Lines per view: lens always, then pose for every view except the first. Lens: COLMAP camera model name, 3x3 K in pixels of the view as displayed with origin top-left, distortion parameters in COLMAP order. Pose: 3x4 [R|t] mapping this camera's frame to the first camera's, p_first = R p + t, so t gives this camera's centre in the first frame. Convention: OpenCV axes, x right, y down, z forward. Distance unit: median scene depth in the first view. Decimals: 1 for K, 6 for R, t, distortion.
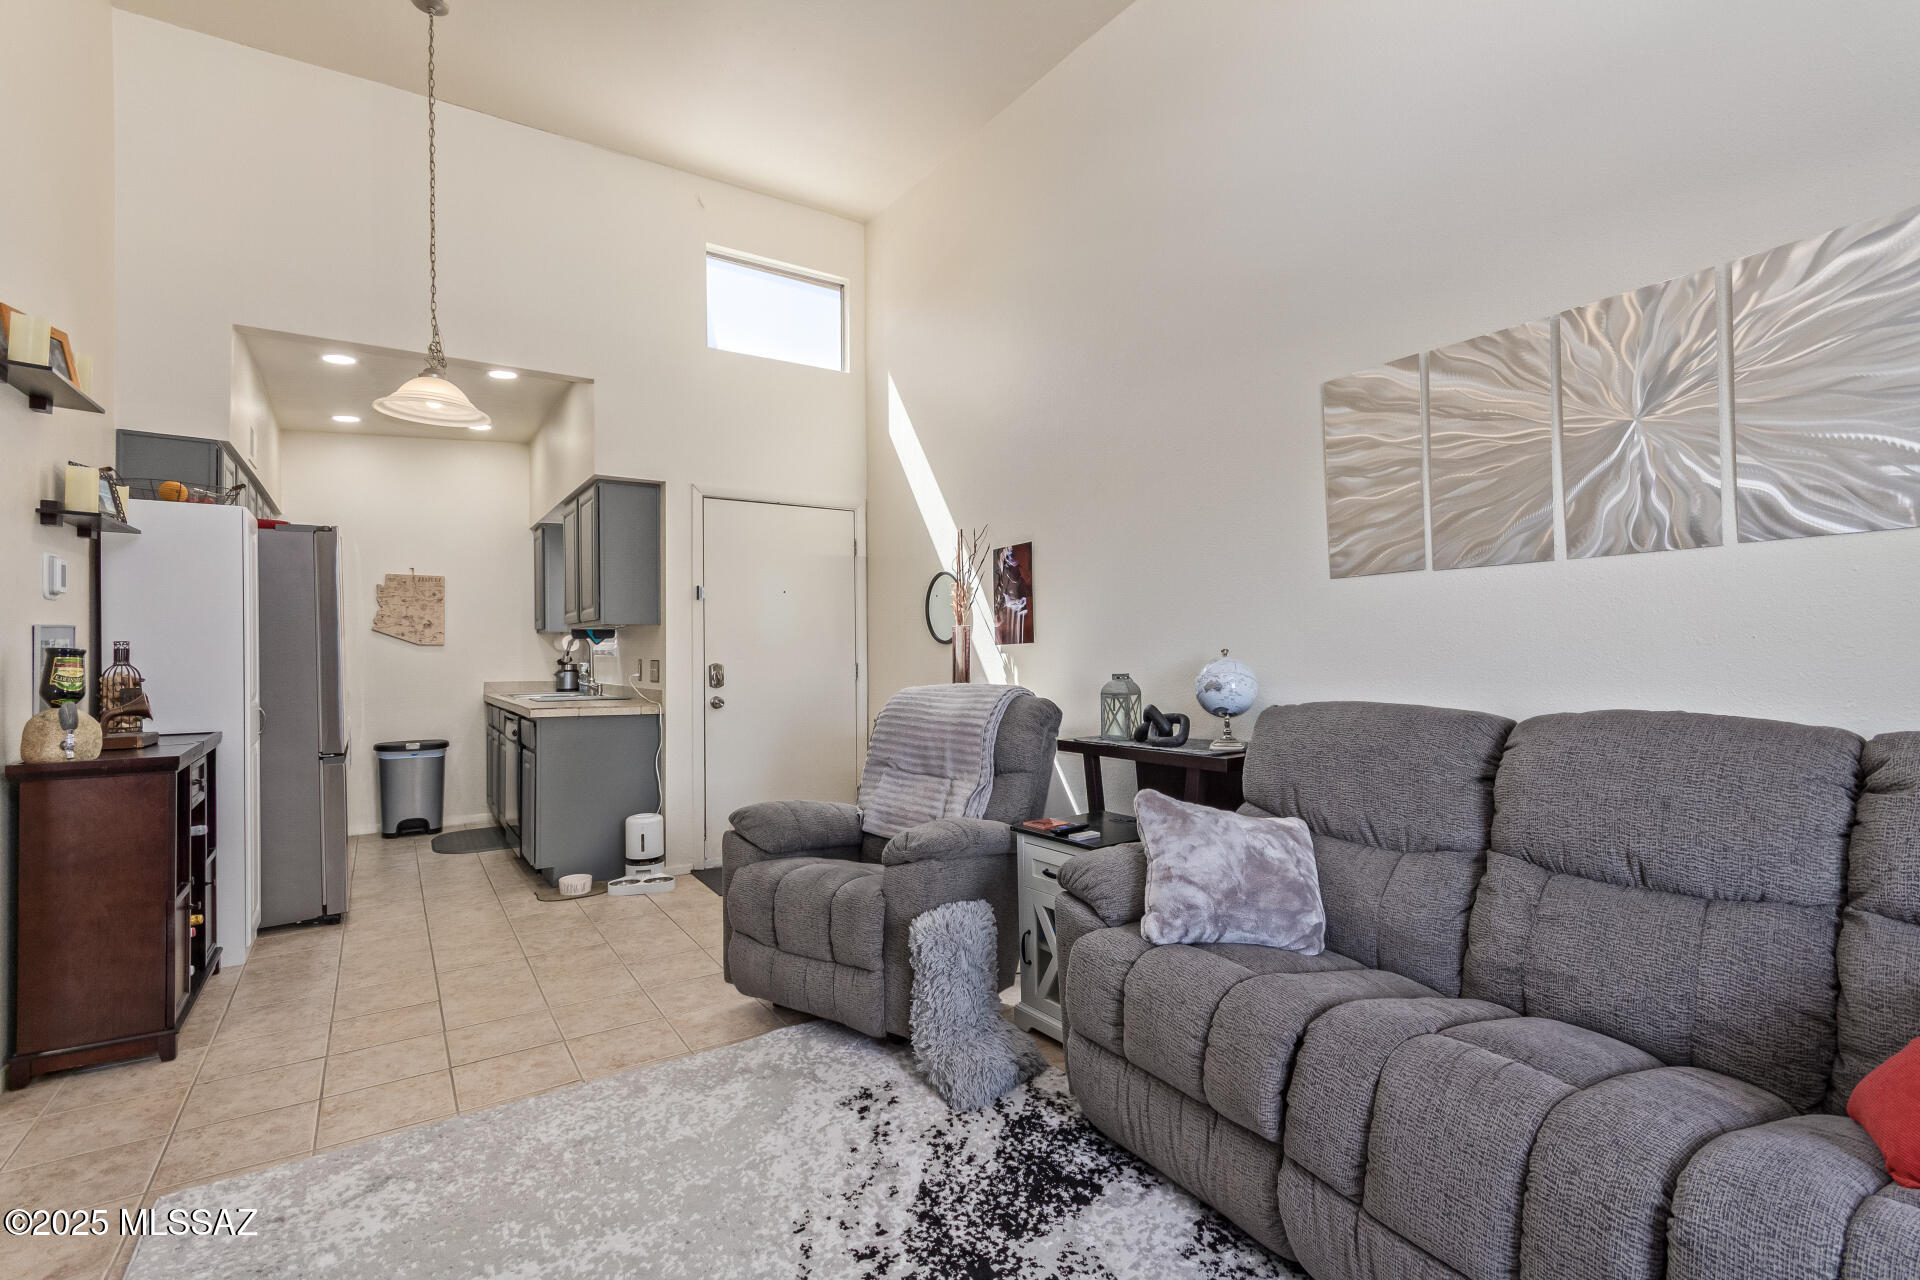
lens RADIAL K [[887.6, 0, 974.5], [0, 887.6, 644.0], [0, 0, 1]] dist [0.001577, 0.000050]
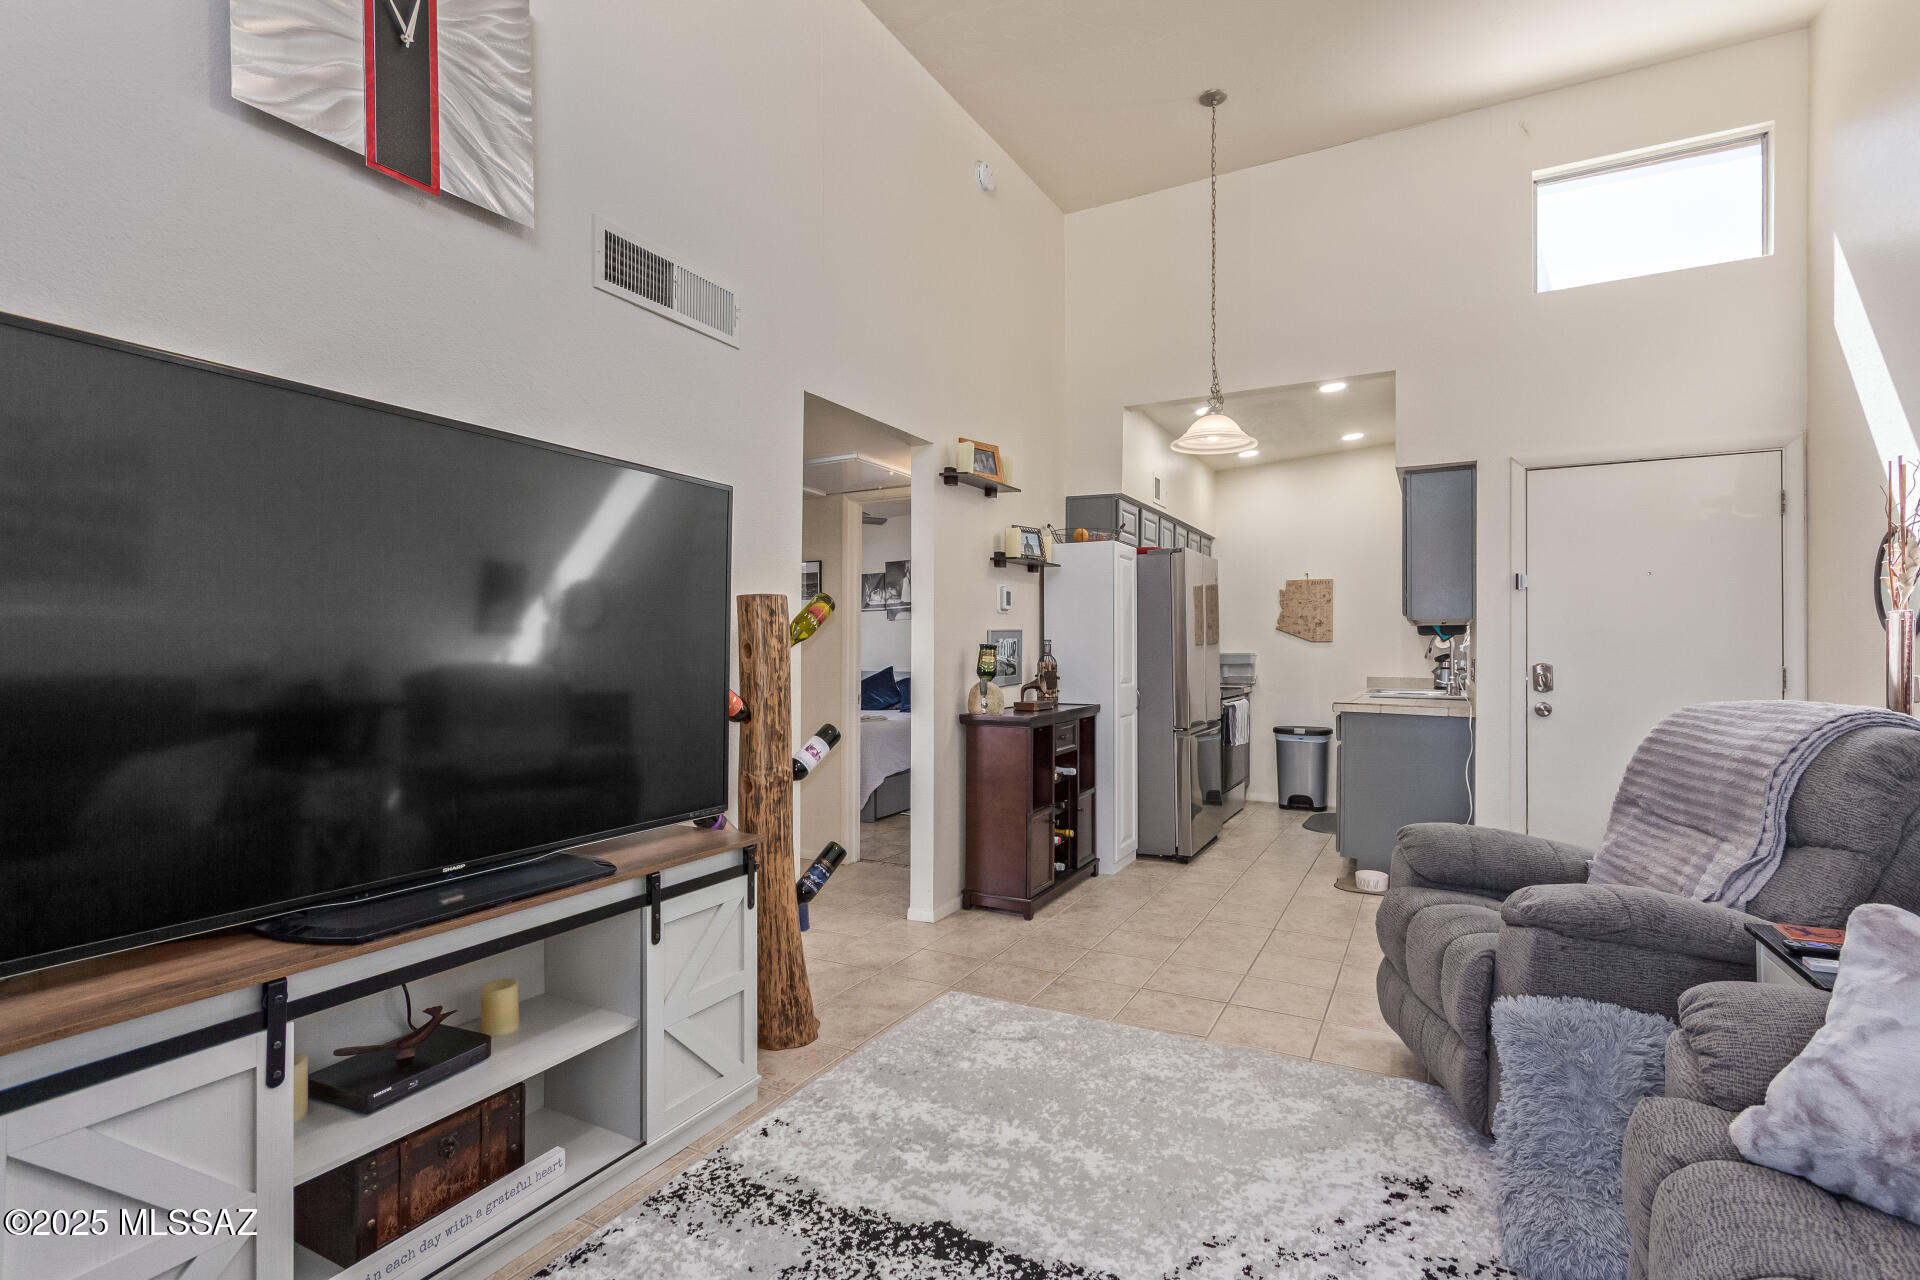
lens RADIAL K [[887.6, 0, 973.0], [0, 887.6, 642.6], [0, 0, 1]] dist [0.001577, 0.000050]
pose [[0.468647, 0.000385, -0.883385, 0.314499], [0.001985, 0.999997, 0.001489, -0.000144], [0.883383, -0.002451, 0.468645, 0.185758]]
